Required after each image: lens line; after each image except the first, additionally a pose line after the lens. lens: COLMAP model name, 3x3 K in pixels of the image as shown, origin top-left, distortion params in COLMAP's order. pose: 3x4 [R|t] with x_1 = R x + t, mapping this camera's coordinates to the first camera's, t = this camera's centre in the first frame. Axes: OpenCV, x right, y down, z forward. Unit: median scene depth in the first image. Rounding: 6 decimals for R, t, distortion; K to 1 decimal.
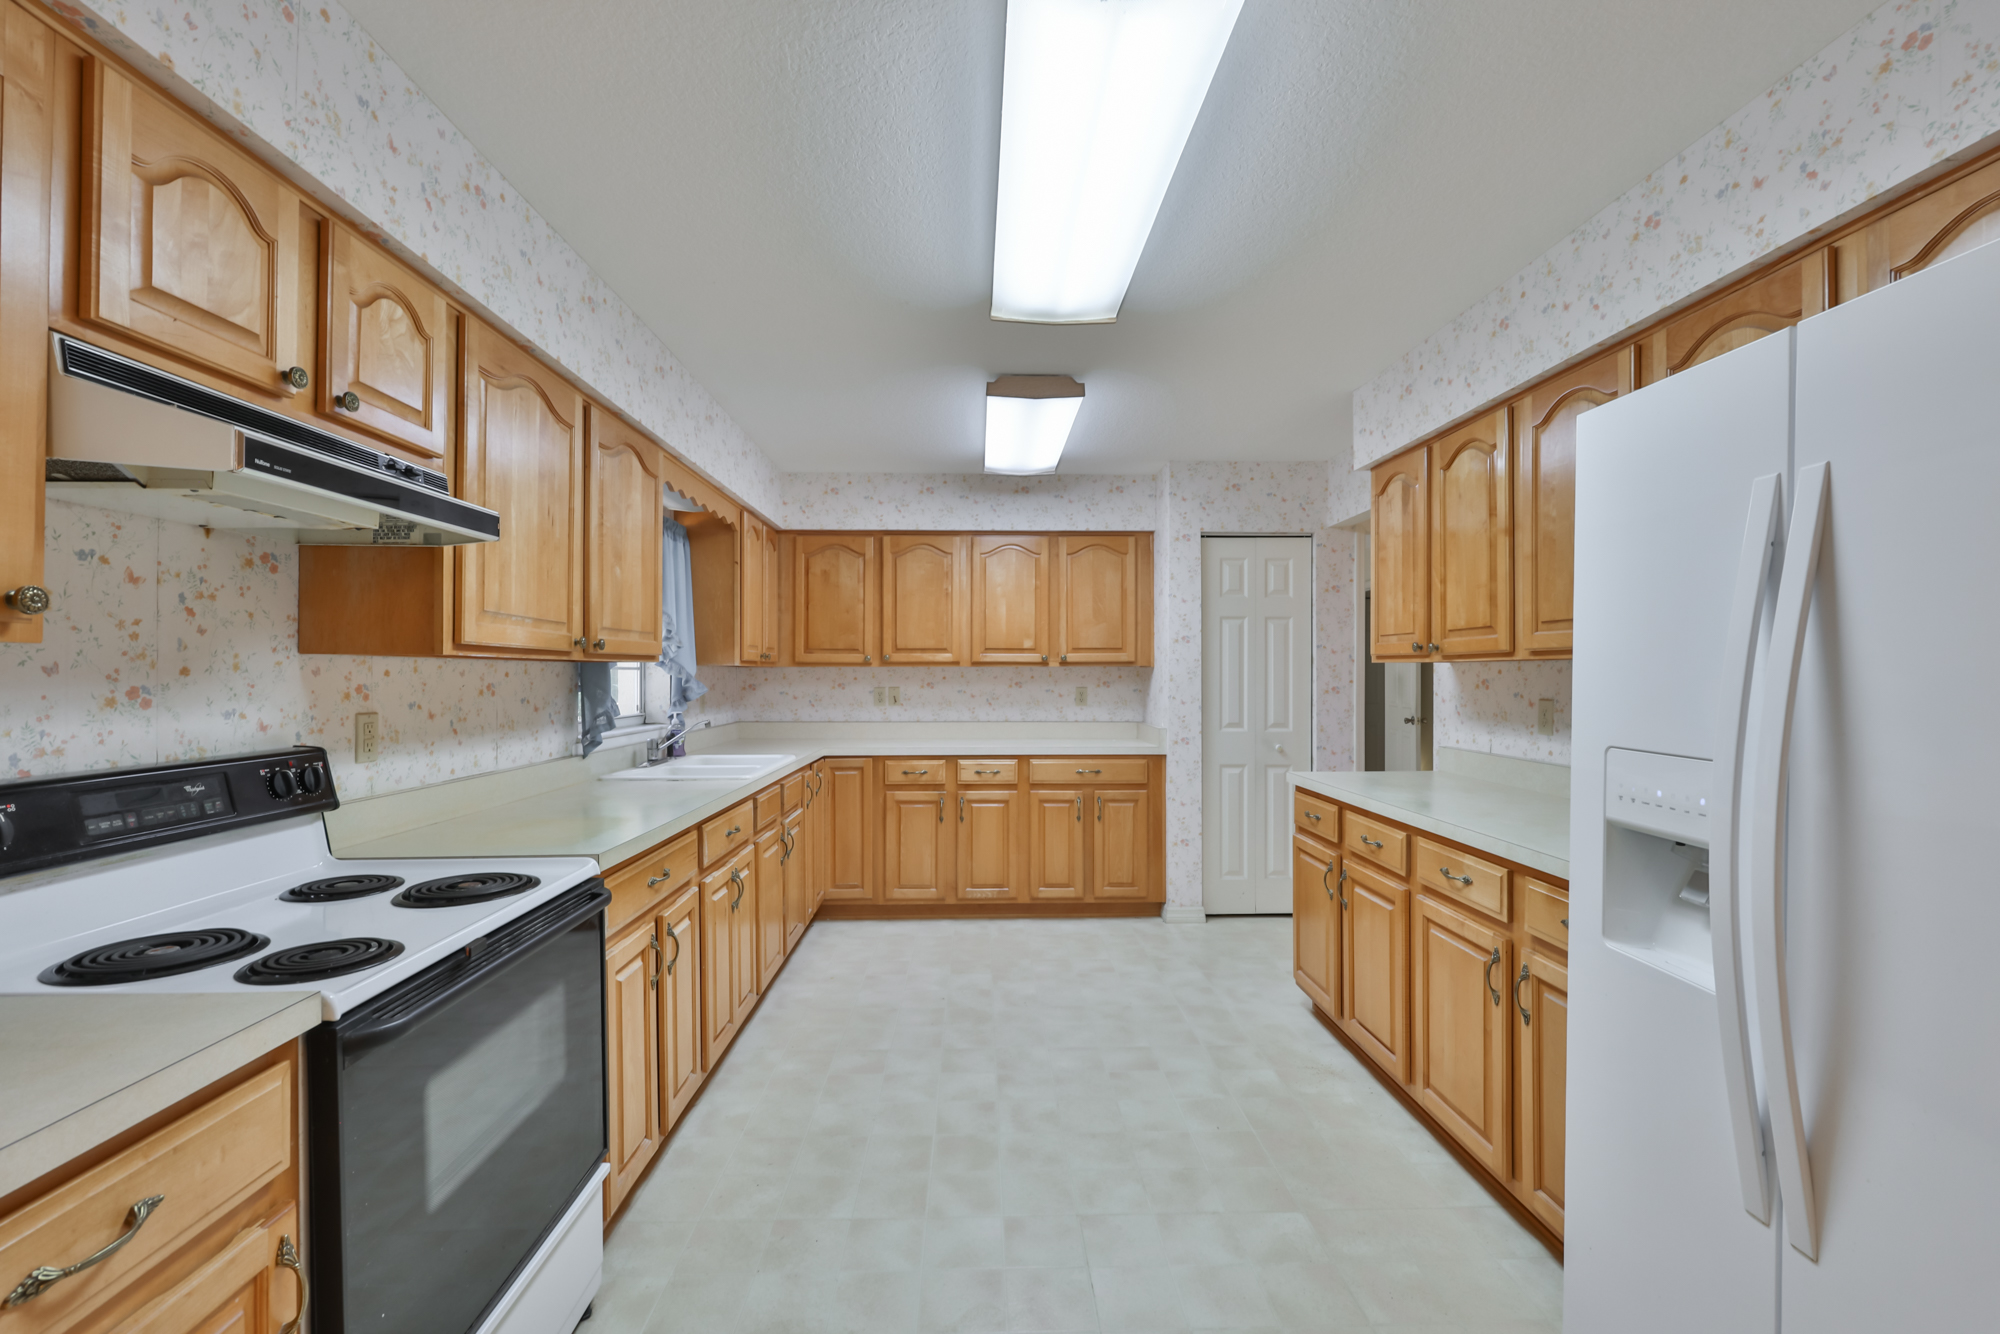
lens RADIAL K [[857.1, 0, 987.4], [0, 857.1, 677.9], [0, 0, 1]] dist [-0.002921, 0.001500]
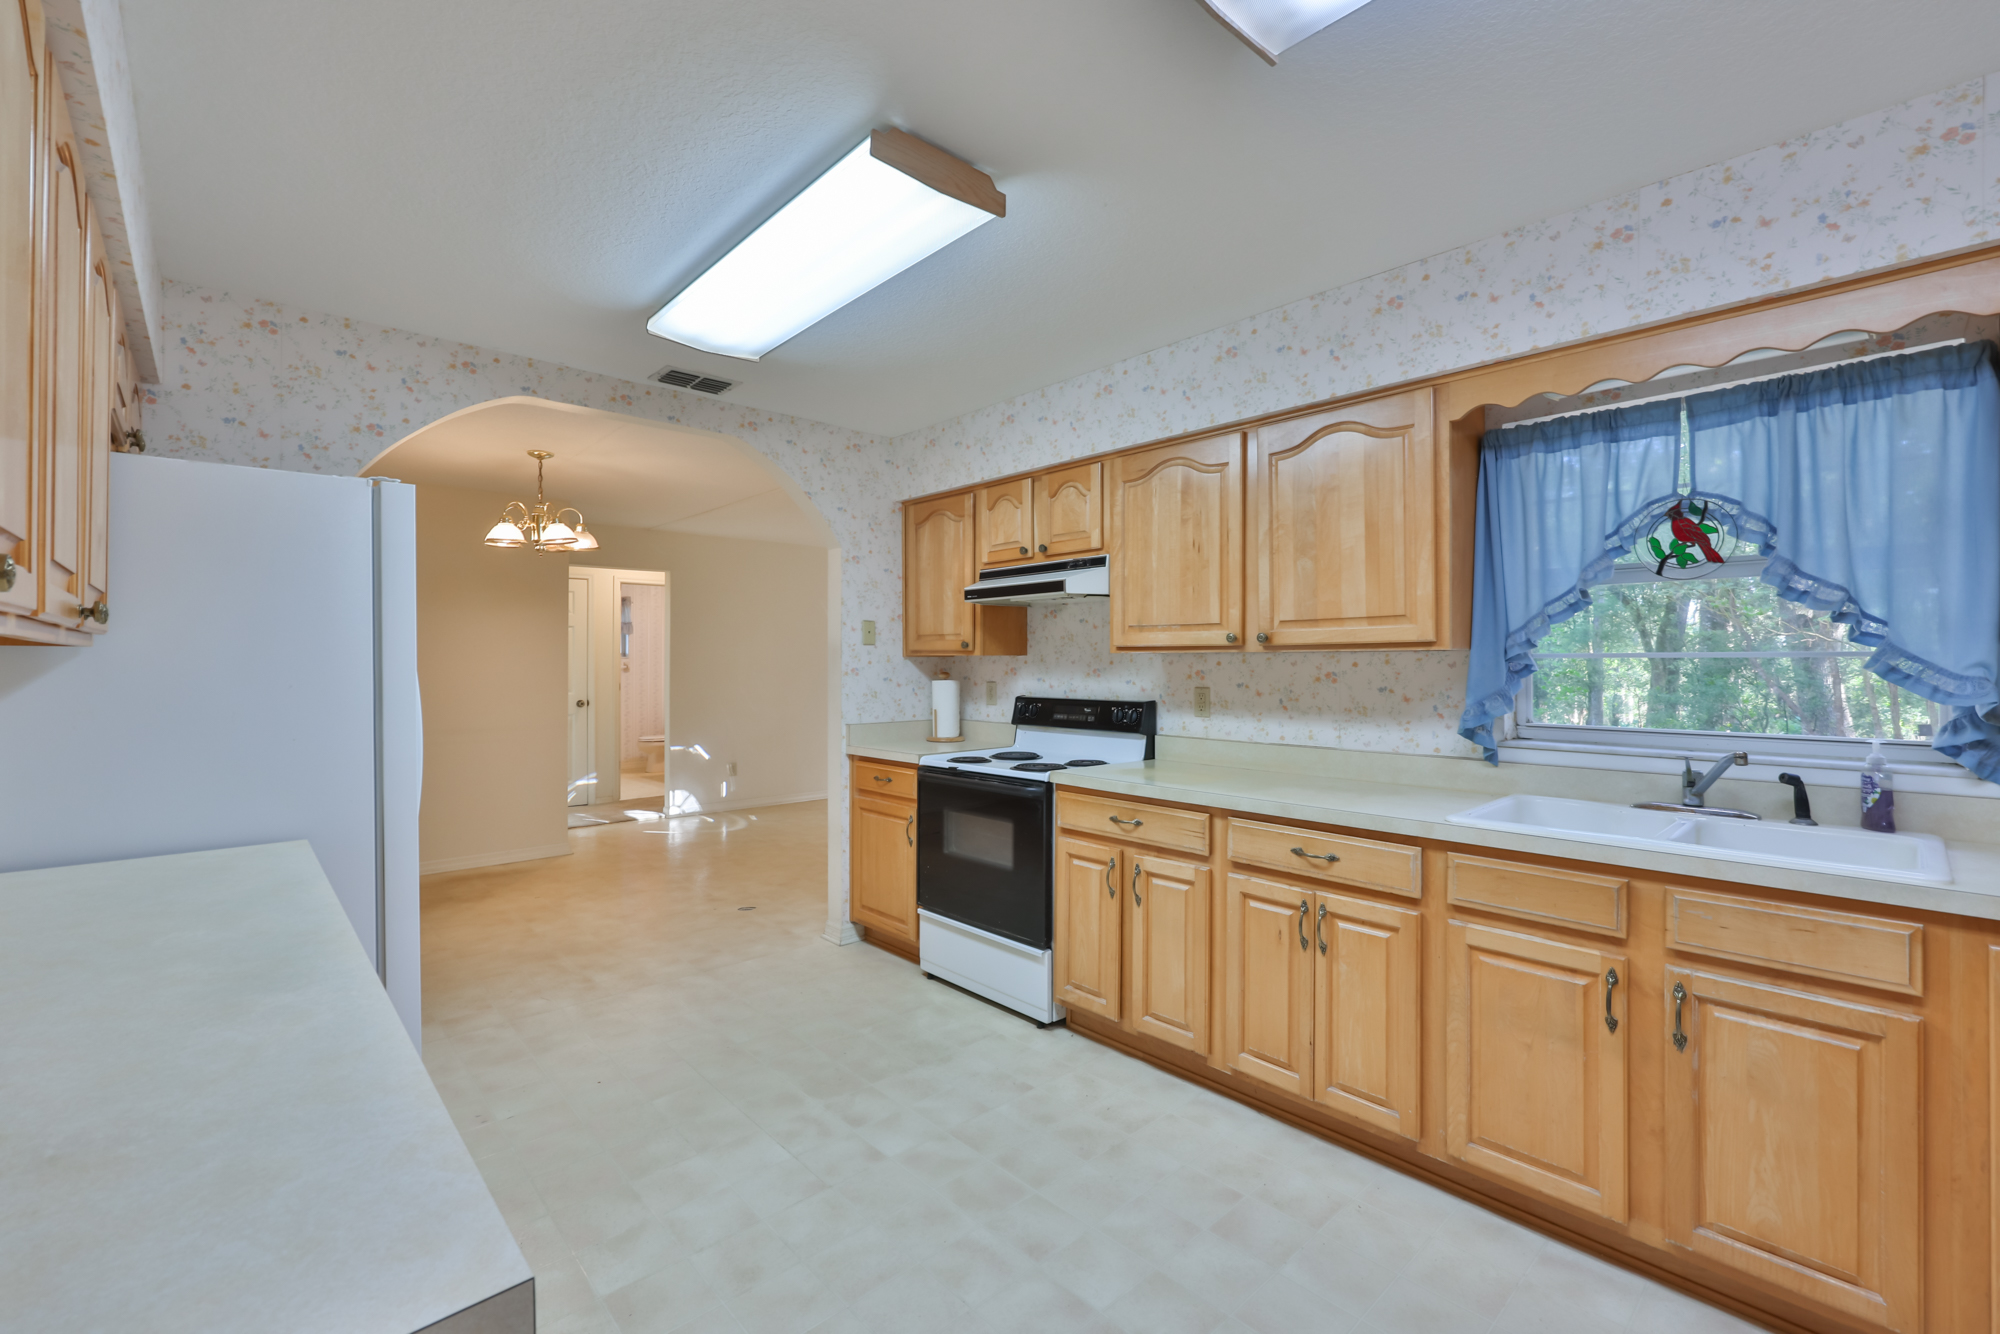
lens RADIAL K [[857.1, 0, 1015.6], [0, 857.1, 660.8], [0, 0, 1]] dist [-0.002921, 0.001500]
pose [[-0.743109, -0.001312, -0.669169, 0.390908], [-0.001987, 0.999998, 0.000245, -0.005997], [0.669168, 0.001512, -0.743110, 1.184455]]
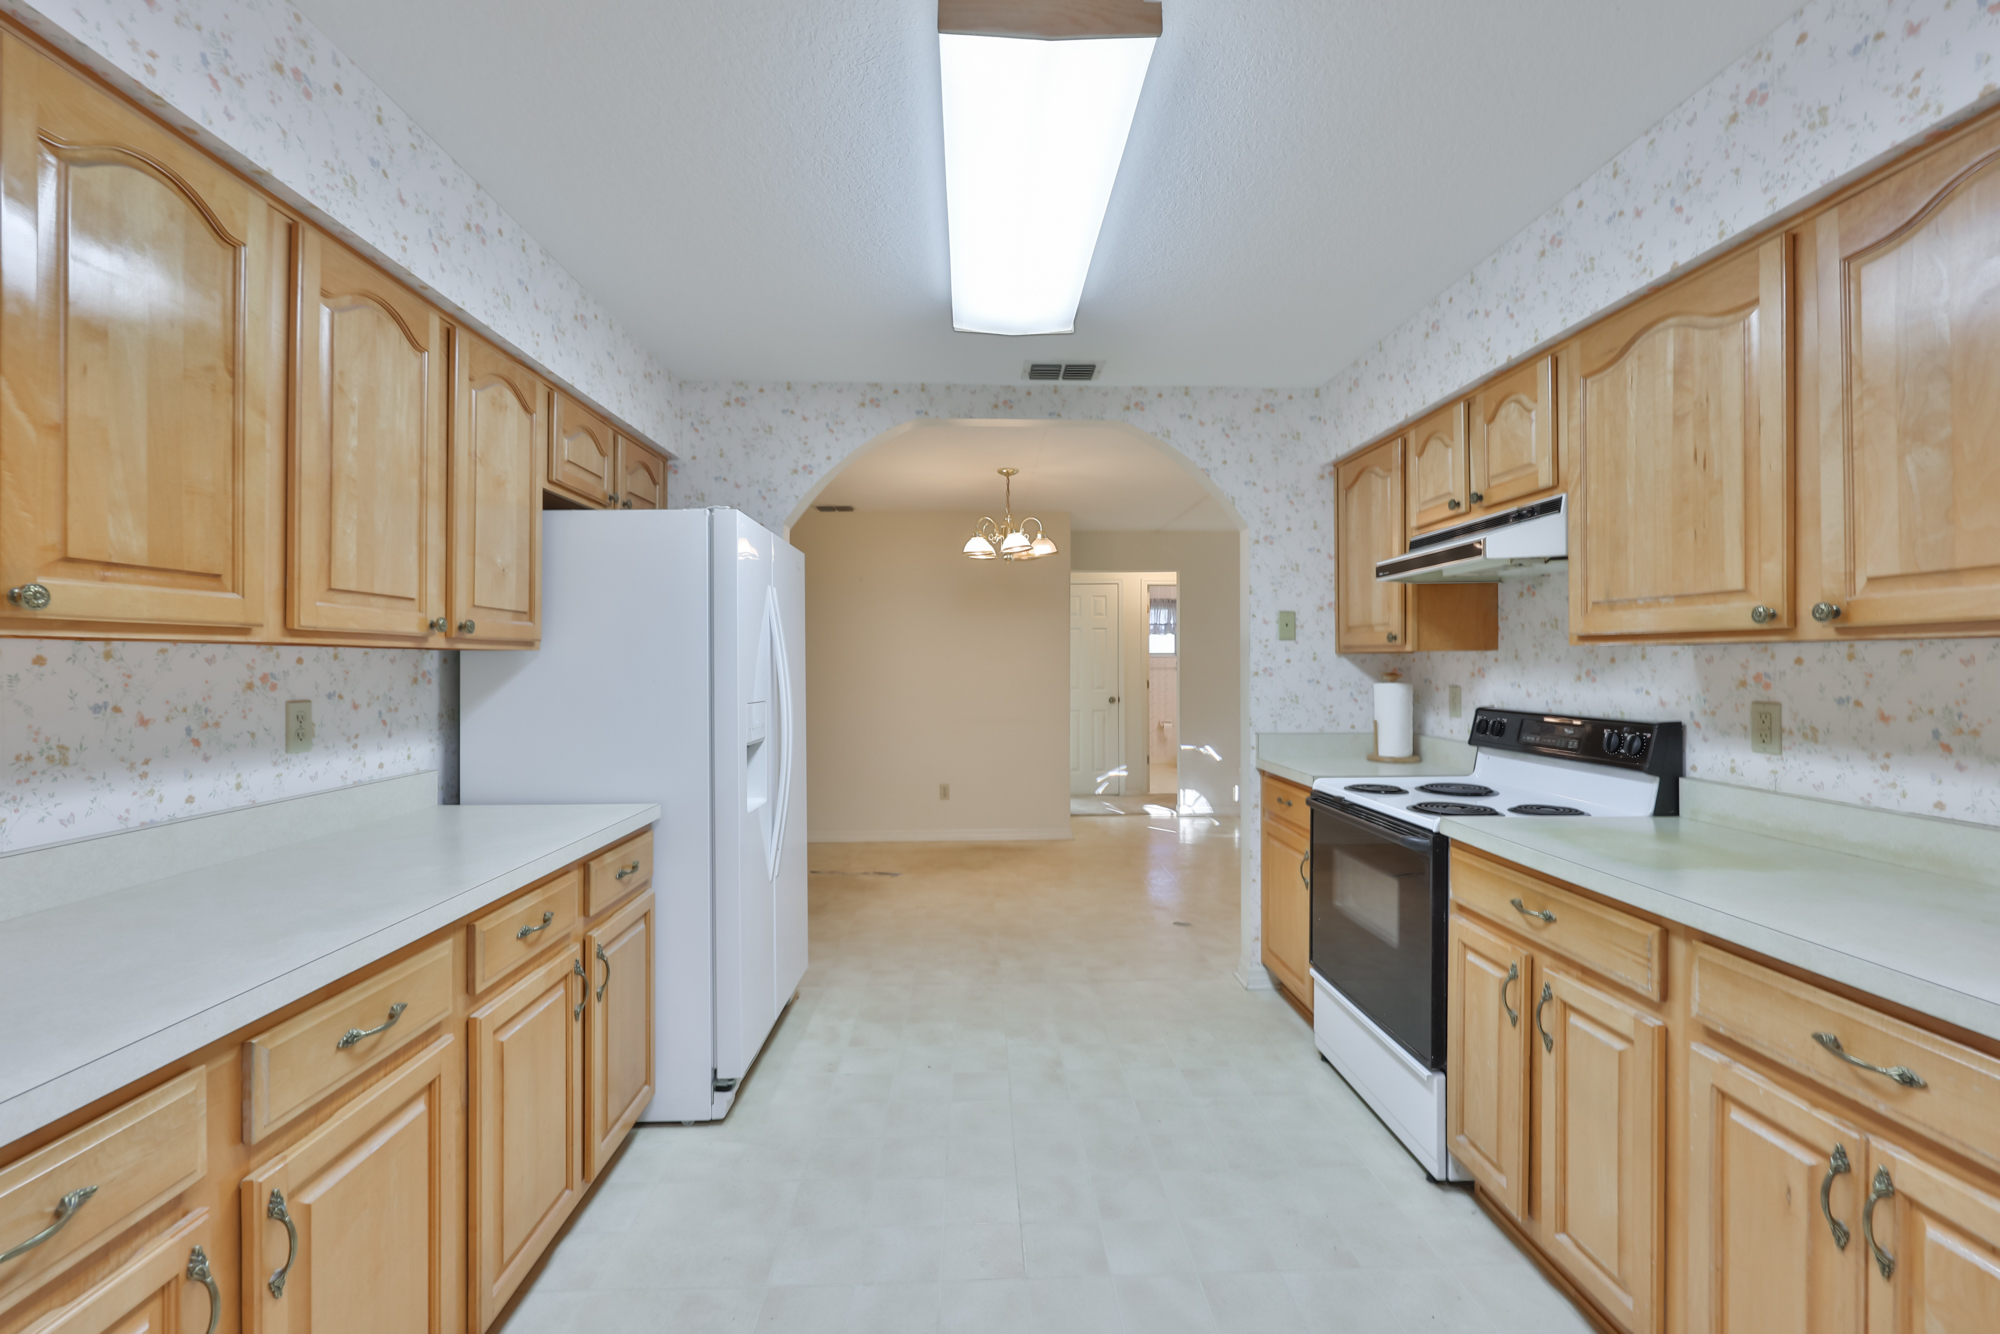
lens RADIAL K [[857.1, 0, 996.0], [0, 857.1, 660.0], [0, 0, 1]] dist [-0.002921, 0.001500]
pose [[-0.999945, 0.001759, -0.010309, 0.089194], [0.001753, 0.999998, 0.000573, -0.005203], [0.010310, 0.000555, -0.999947, 1.159772]]
